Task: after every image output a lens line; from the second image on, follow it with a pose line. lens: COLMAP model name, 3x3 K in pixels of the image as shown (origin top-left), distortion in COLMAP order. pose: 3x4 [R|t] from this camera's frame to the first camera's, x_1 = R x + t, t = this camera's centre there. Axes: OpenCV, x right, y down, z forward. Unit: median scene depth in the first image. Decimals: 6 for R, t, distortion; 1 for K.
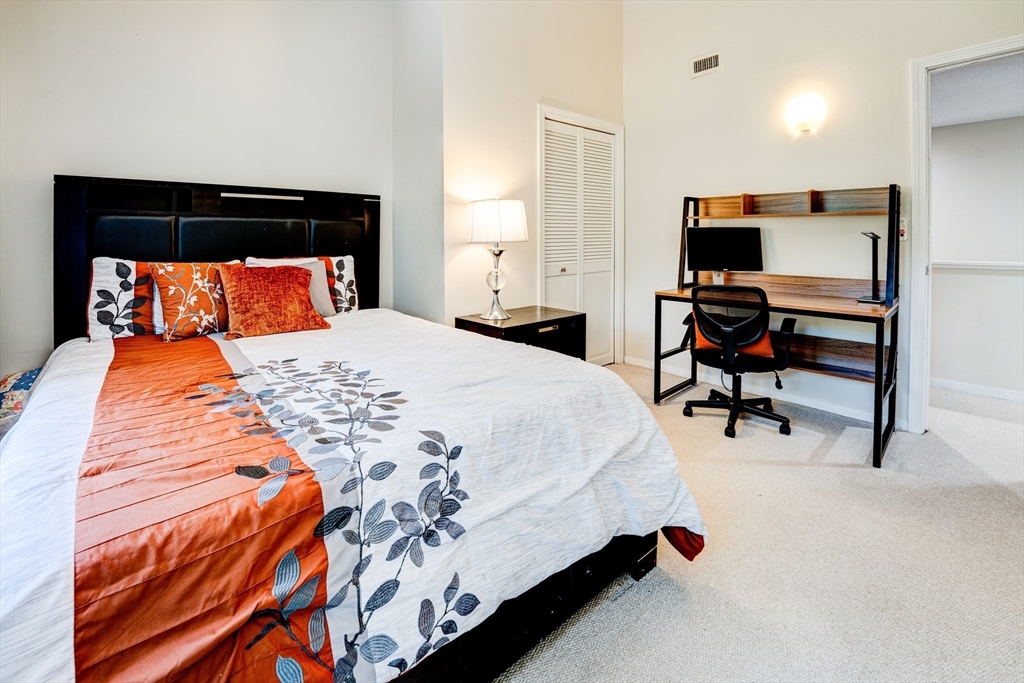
lens RADIAL K [[425.9, 0, 506.5], [0, 425.9, 341.6], [0, 0, 1]] dist [-0.016220, -0.000011]
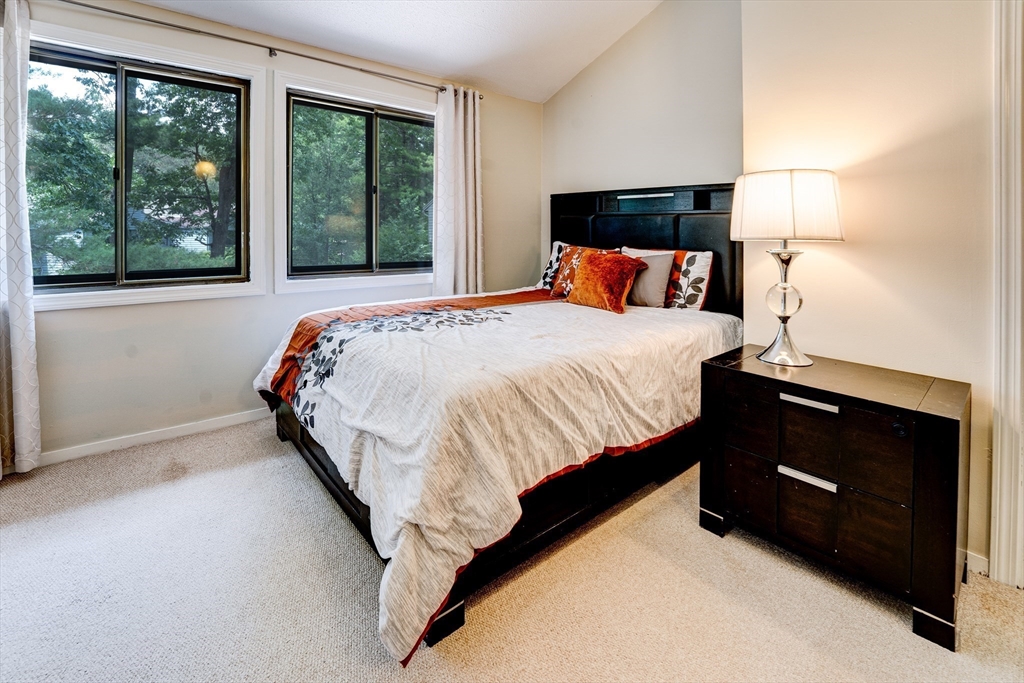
lens RADIAL K [[425.9, 0, 506.5], [0, 425.9, 341.6], [0, 0, 1]] dist [-0.016220, -0.000011]
pose [[0.022937, 0.252088, -0.967433, 0.601697], [-0.247295, 0.939046, 0.238828, -0.137036], [0.968669, 0.233763, 0.083878, 0.569117]]
